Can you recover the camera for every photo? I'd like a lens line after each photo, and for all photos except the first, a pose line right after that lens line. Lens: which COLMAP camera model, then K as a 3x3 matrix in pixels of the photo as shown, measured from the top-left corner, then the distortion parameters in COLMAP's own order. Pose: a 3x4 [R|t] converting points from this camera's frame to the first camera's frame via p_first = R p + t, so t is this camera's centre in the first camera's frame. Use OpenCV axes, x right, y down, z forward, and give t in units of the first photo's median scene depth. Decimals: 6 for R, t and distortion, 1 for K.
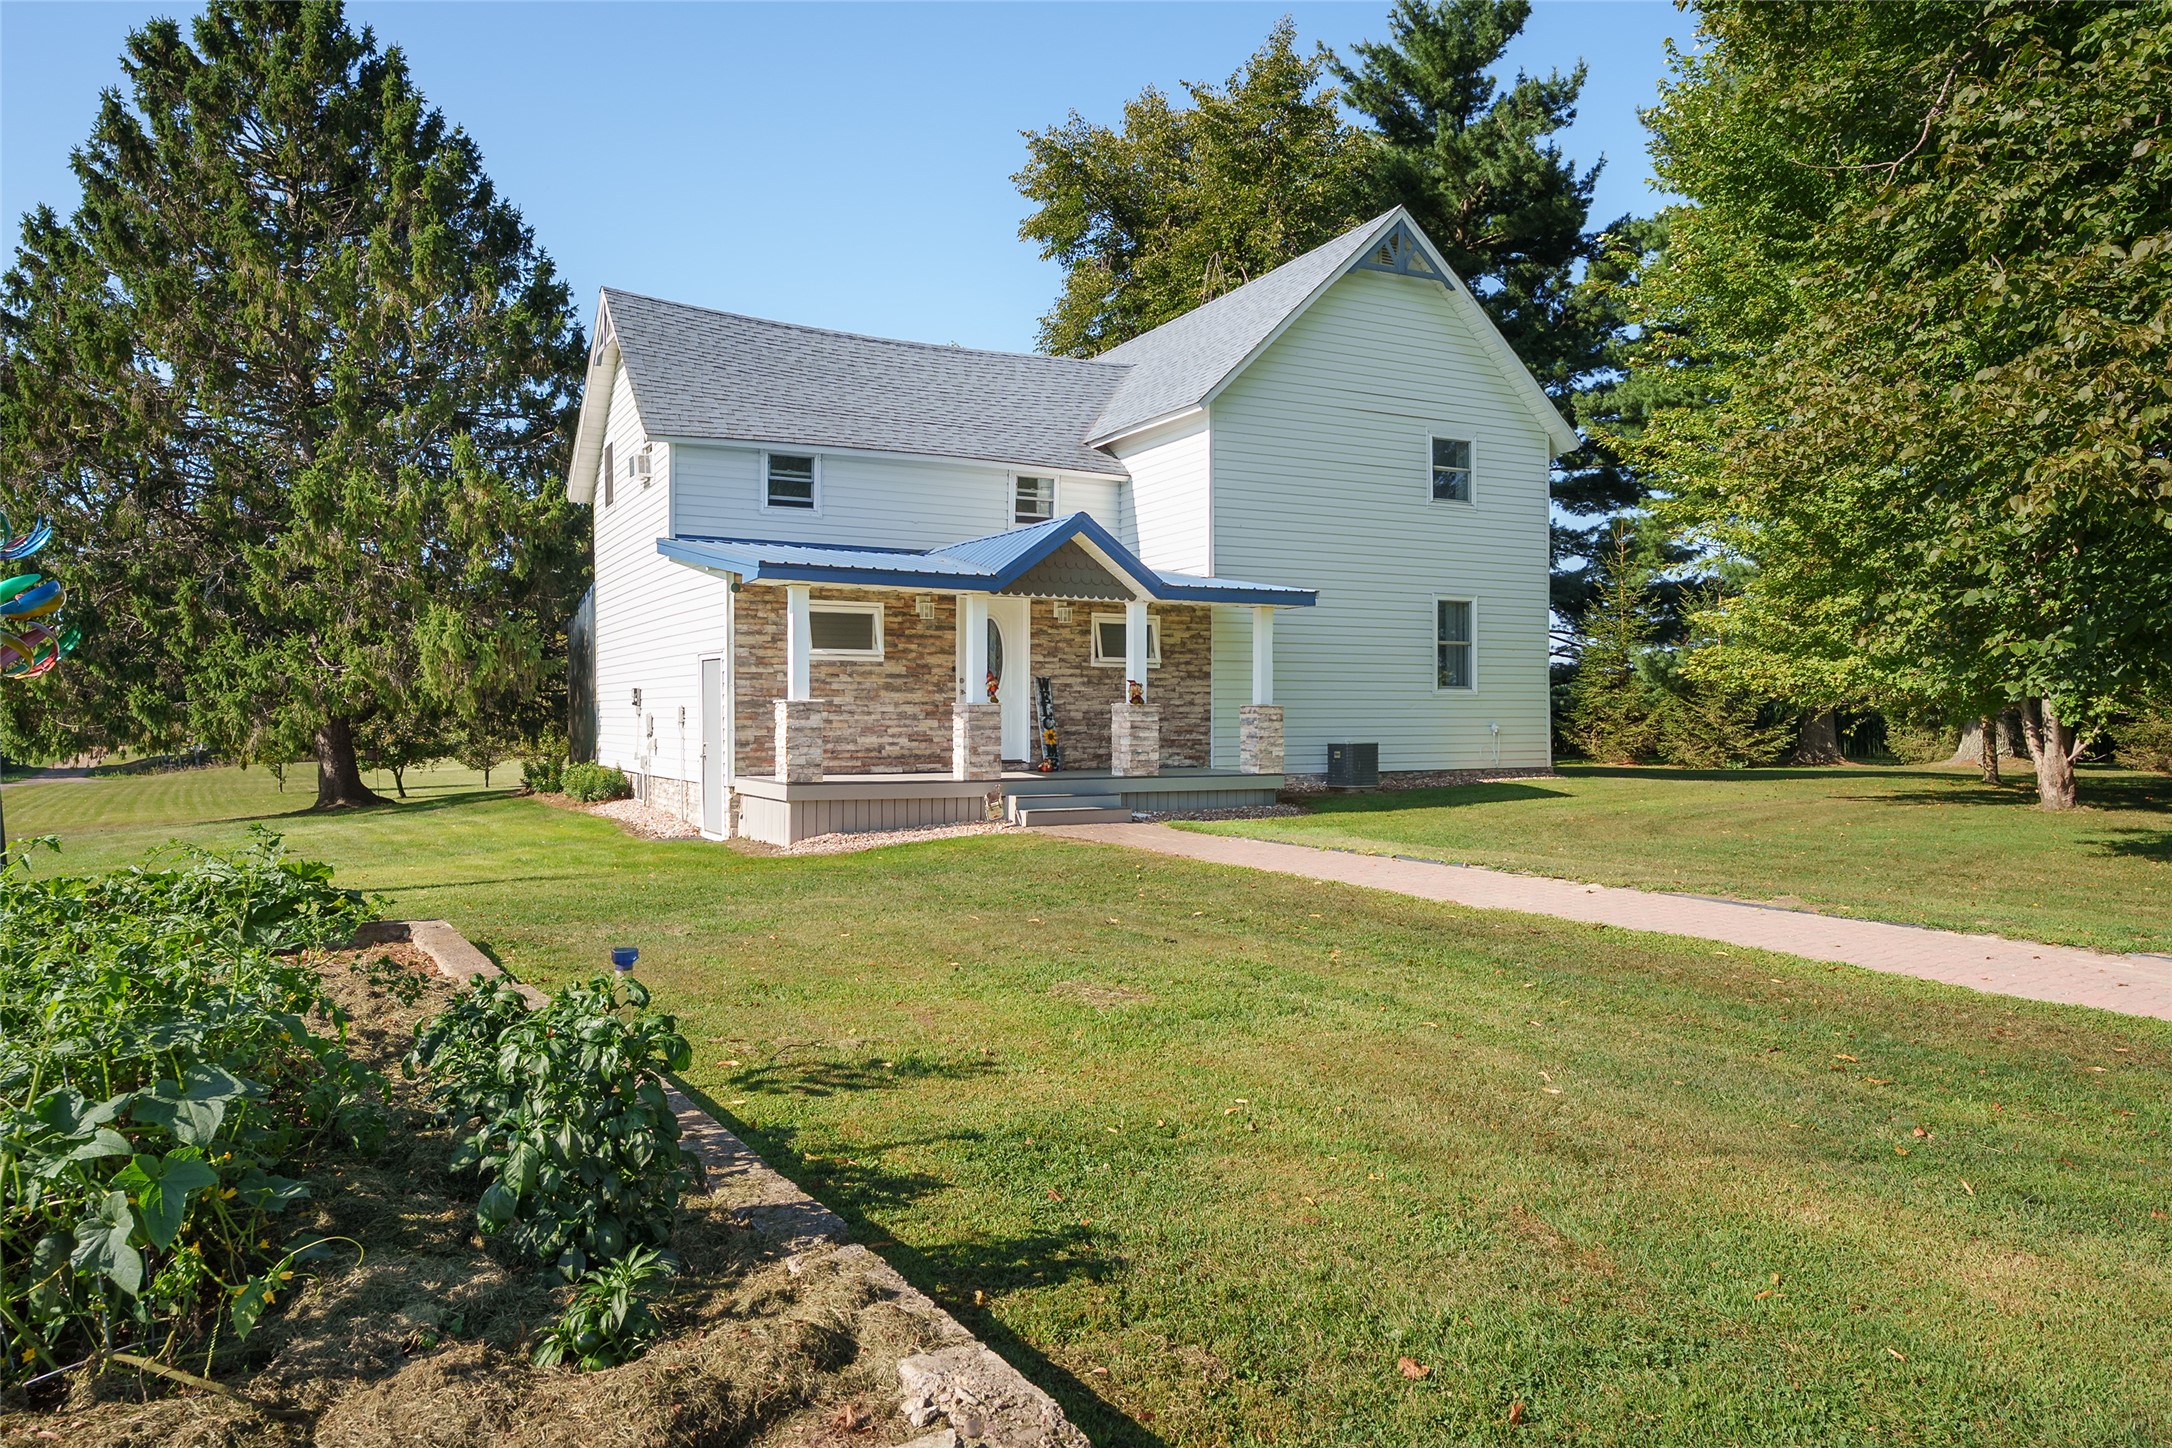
lens RADIAL K [[1403.9, 0, 1086.0], [0, 1403.9, 724.0], [0, 0, 1]] dist [0.000387, 0.001082]
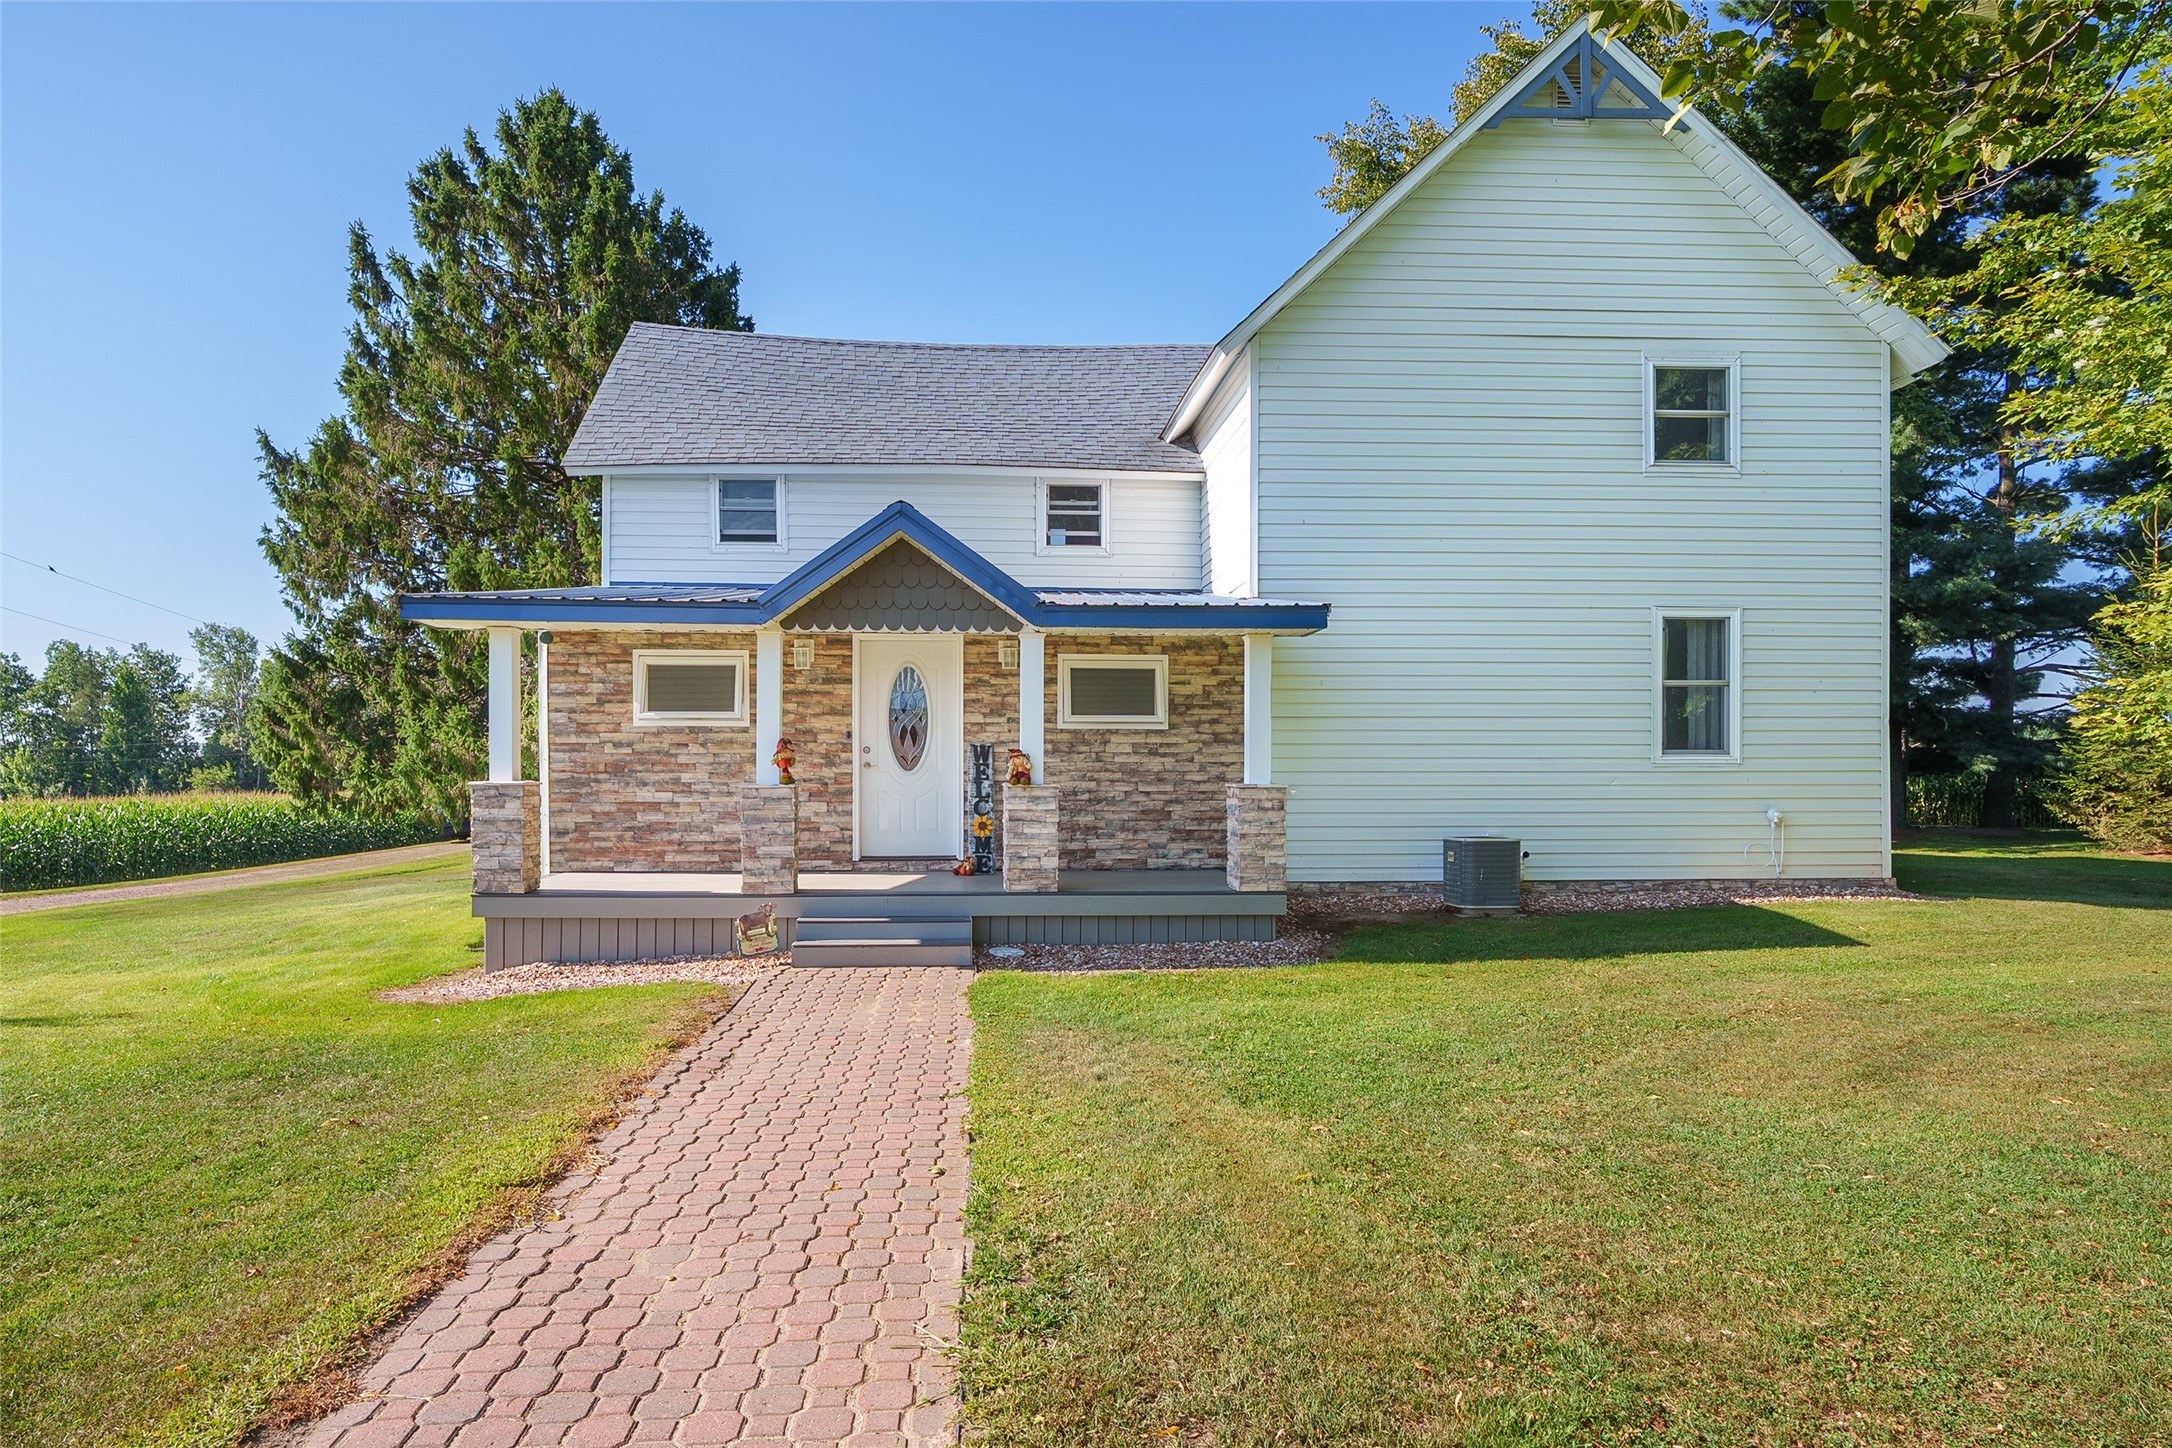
lens RADIAL K [[1204.5, 0, 1086.2], [0, 1204.5, 766.1], [0, 0, 1]] dist [-0.004605, -0.001754]
pose [[0.907581, 0.000421, -0.419878, 0.275672], [-0.002687, 0.999985, -0.004806, -0.018480], [0.419869, 0.005491, 0.907568, 0.439959]]
